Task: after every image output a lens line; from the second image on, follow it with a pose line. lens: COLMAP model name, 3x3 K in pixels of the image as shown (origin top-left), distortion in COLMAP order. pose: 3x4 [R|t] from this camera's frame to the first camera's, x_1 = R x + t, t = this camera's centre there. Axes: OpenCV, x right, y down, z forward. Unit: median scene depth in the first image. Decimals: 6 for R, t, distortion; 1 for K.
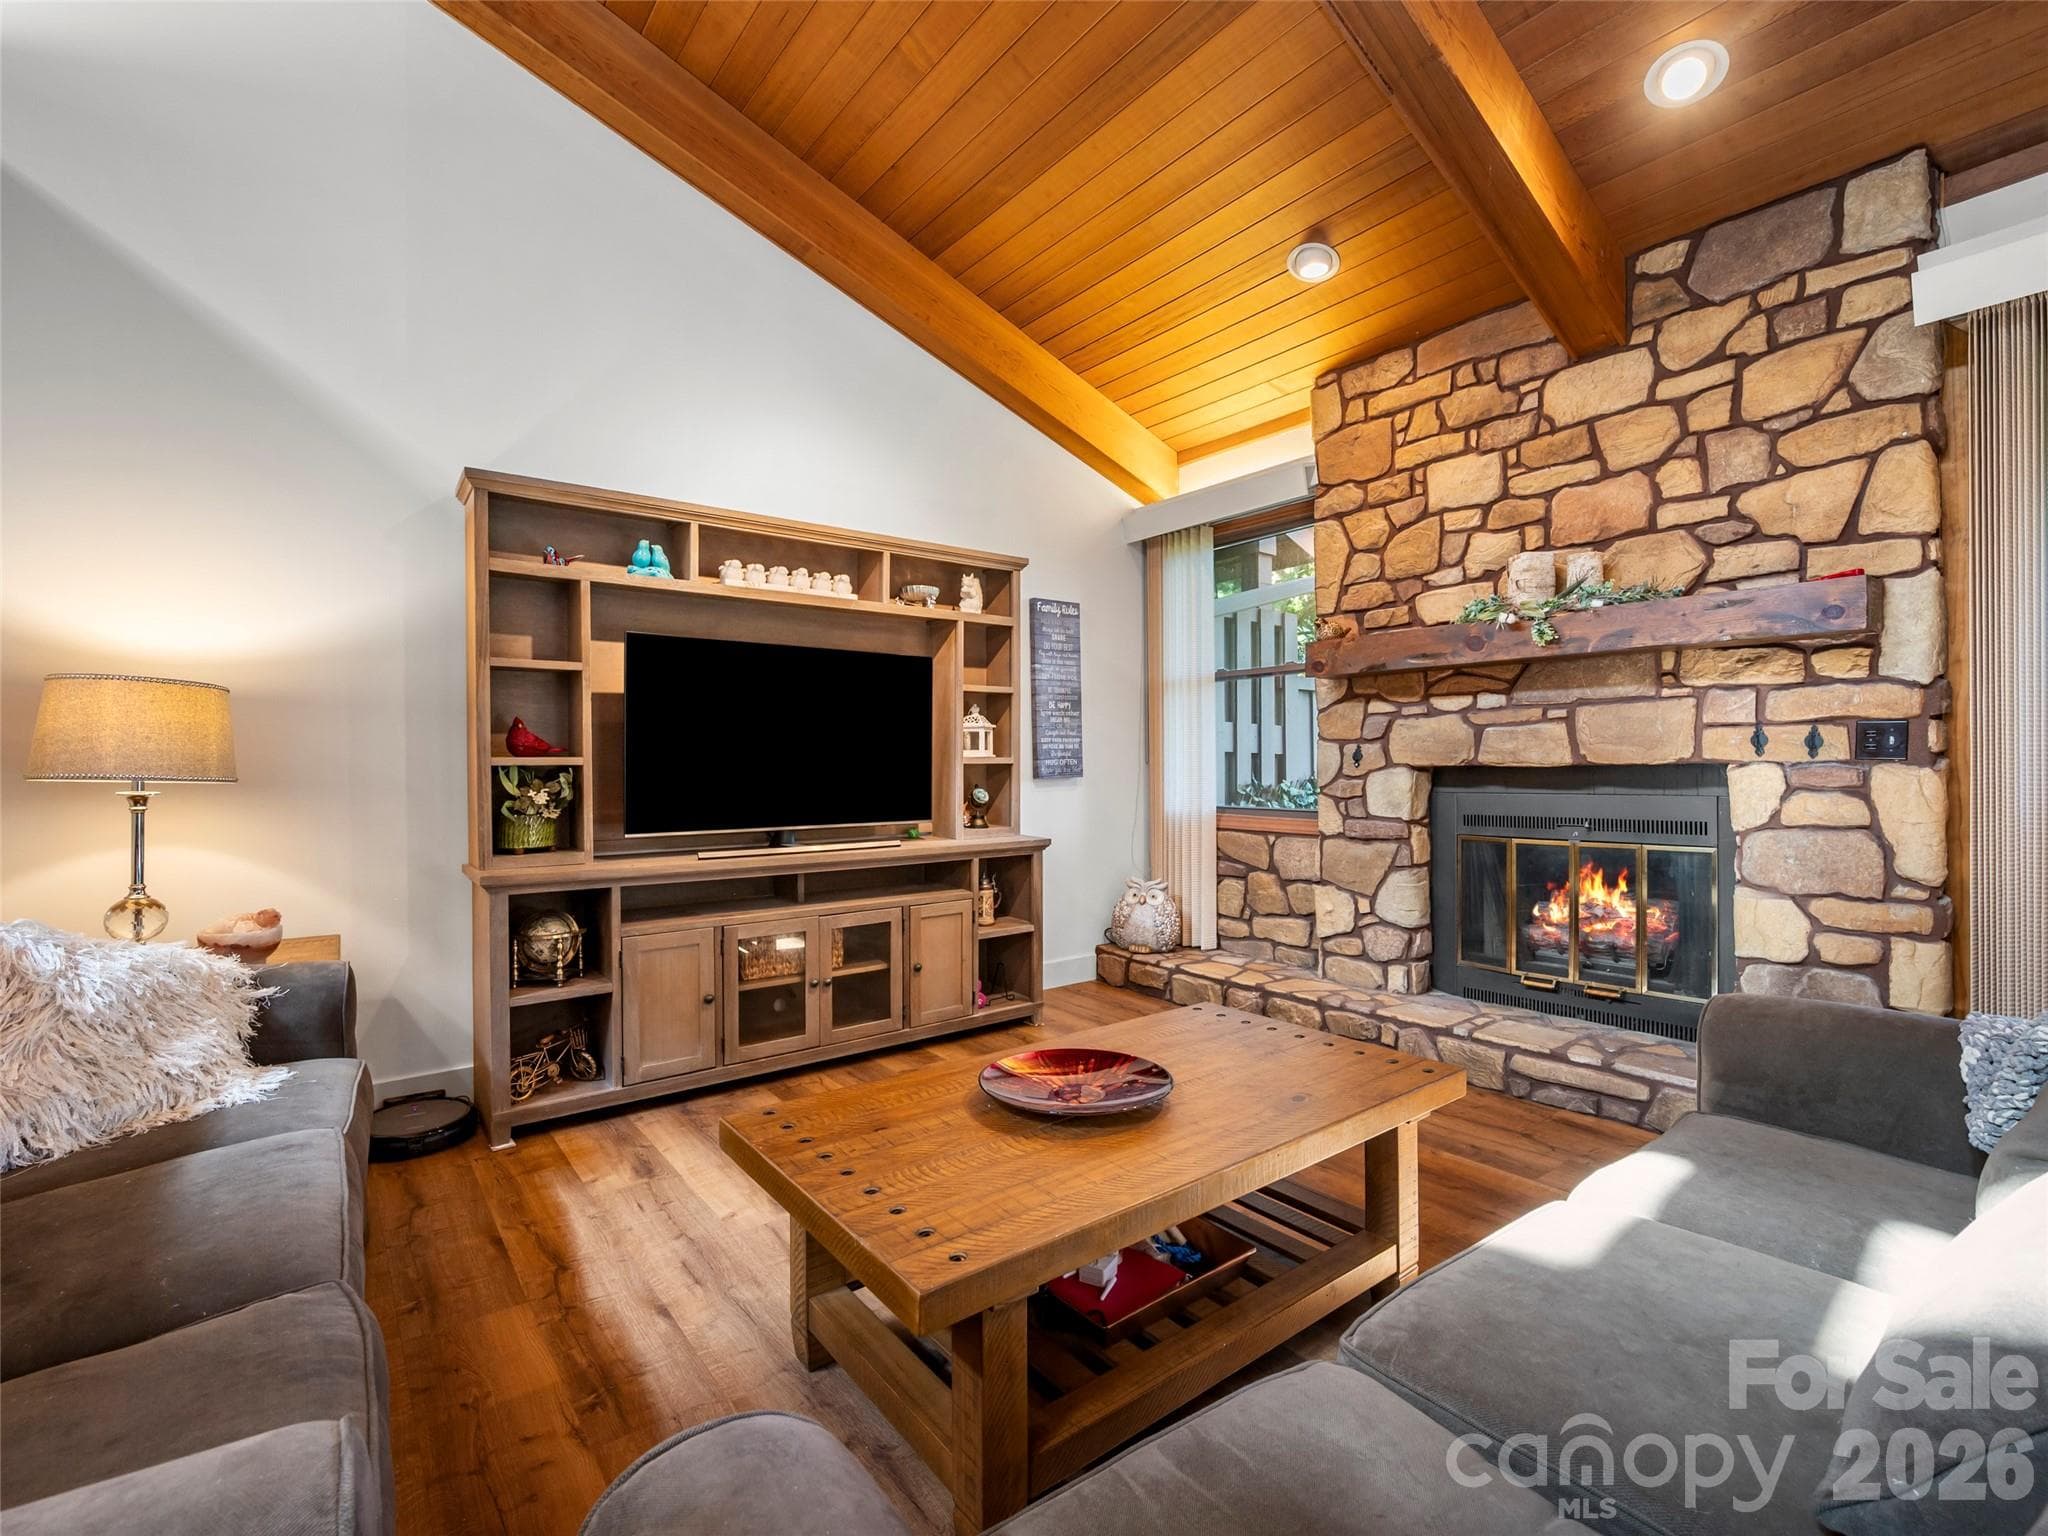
lens RADIAL K [[931.5, 0, 1041.7], [0, 931.5, 757.5], [0, 0, 1]] dist [0.001401, 0.000862]
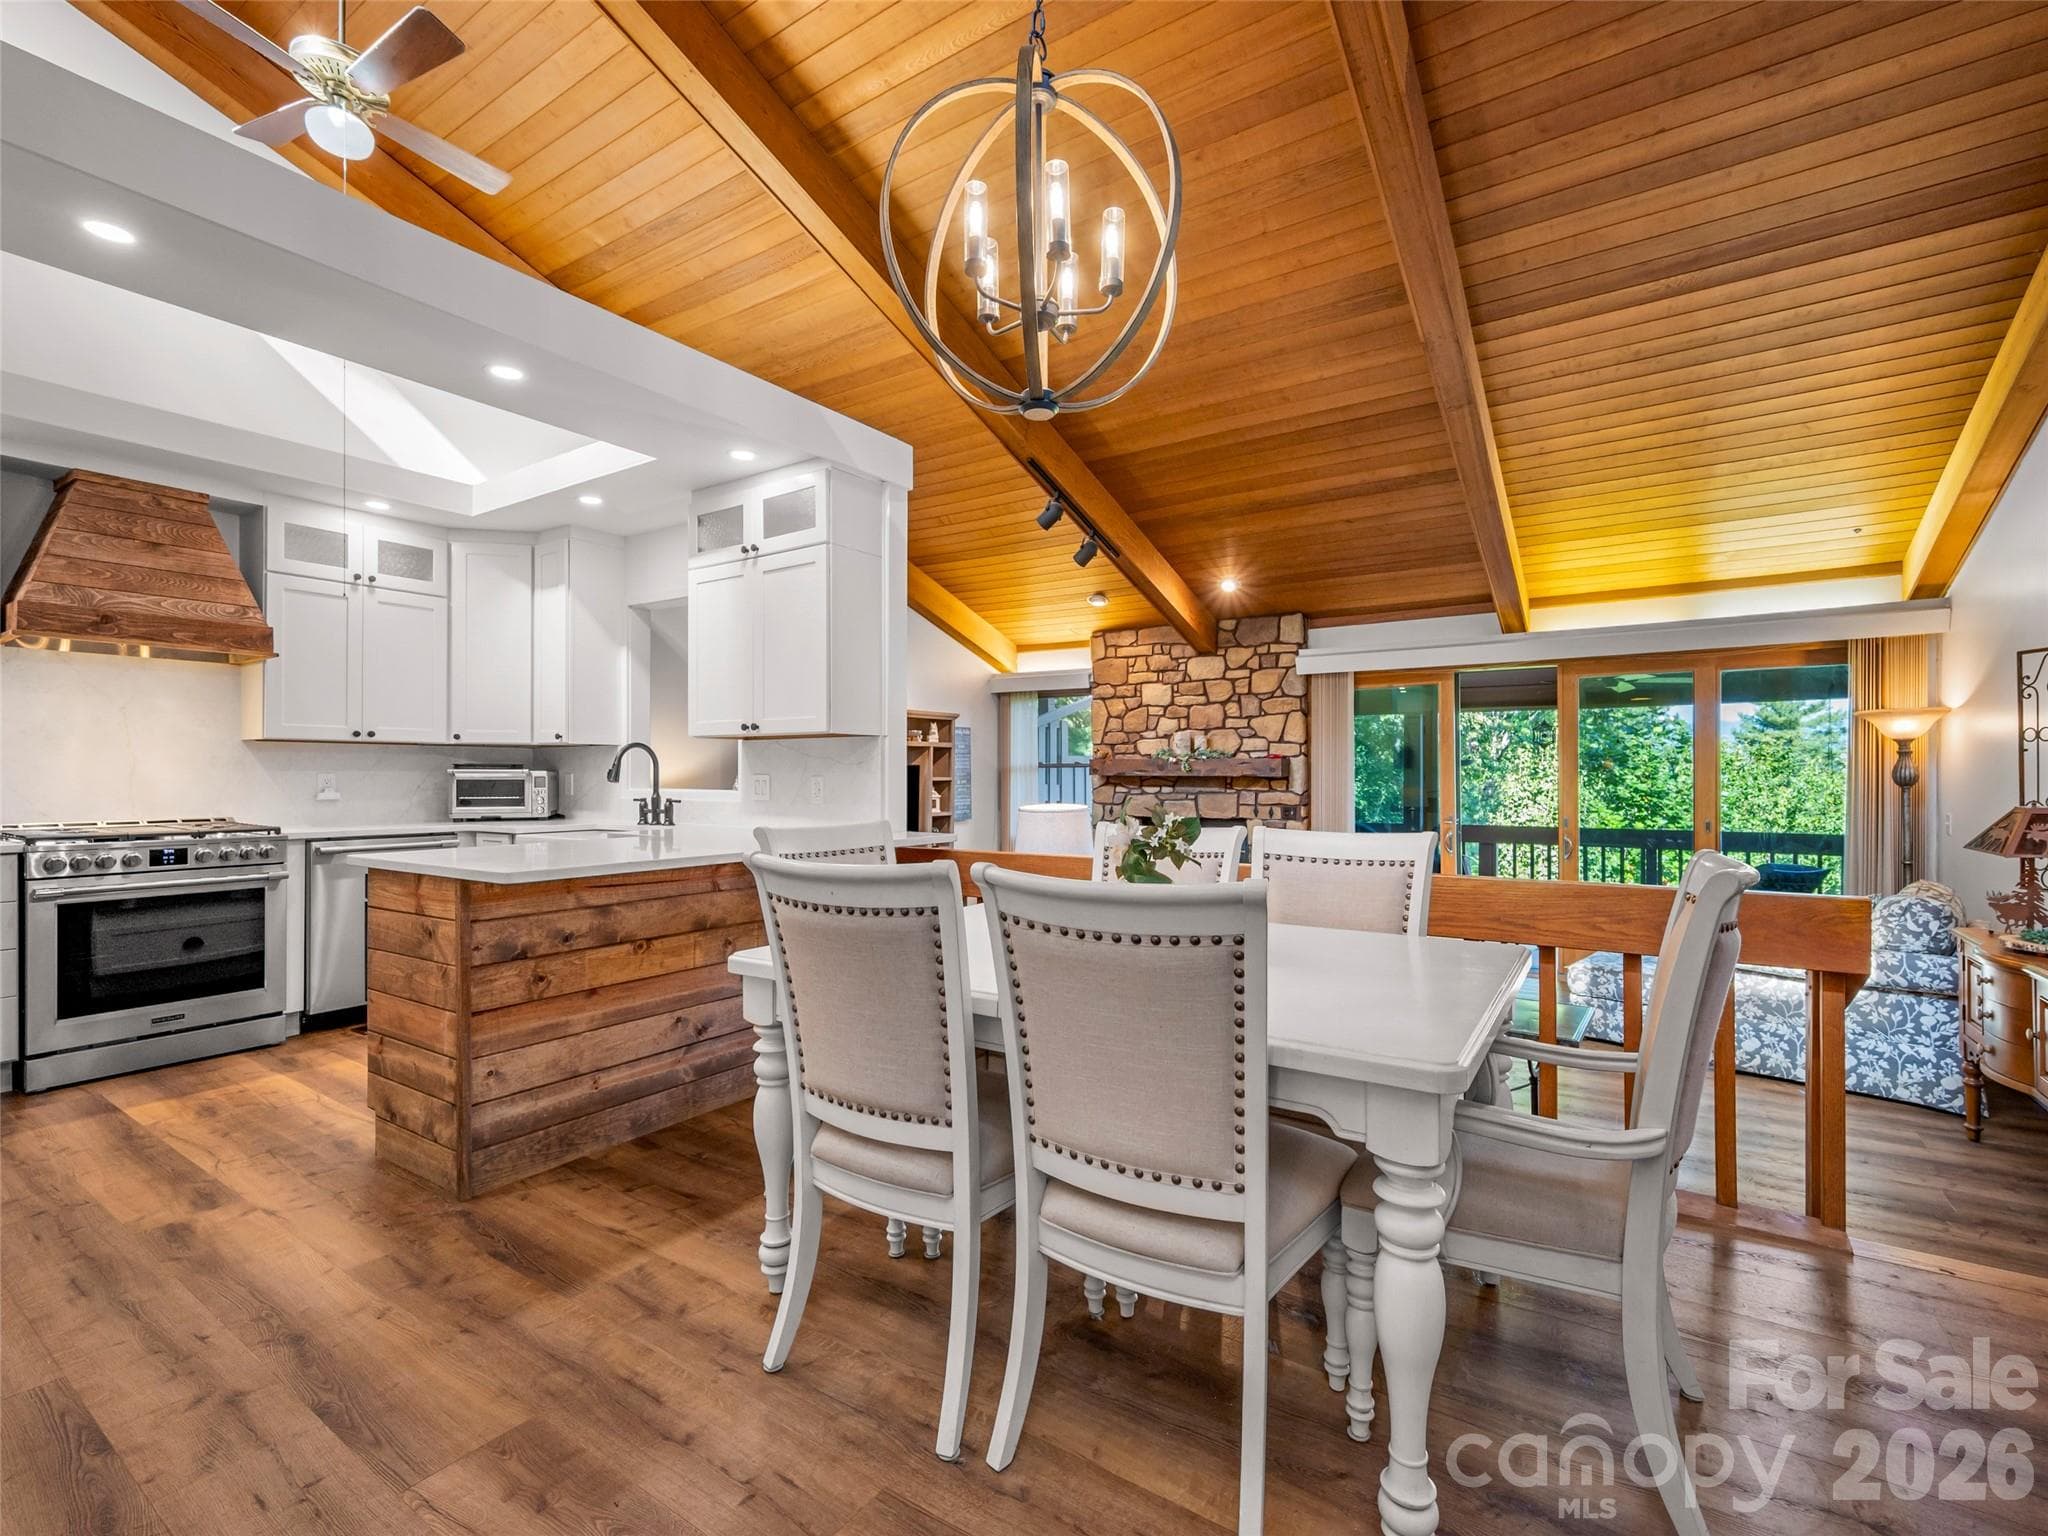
lens RADIAL K [[931.5, 0, 1027.9], [0, 931.5, 769.9], [0, 0, 1]] dist [0.001401, 0.000862]
pose [[0.956320, 0.001834, 0.292317, -0.550563], [-0.005598, 0.999912, 0.012039, -0.138721], [-0.292269, -0.013150, 0.956246, -1.167045]]
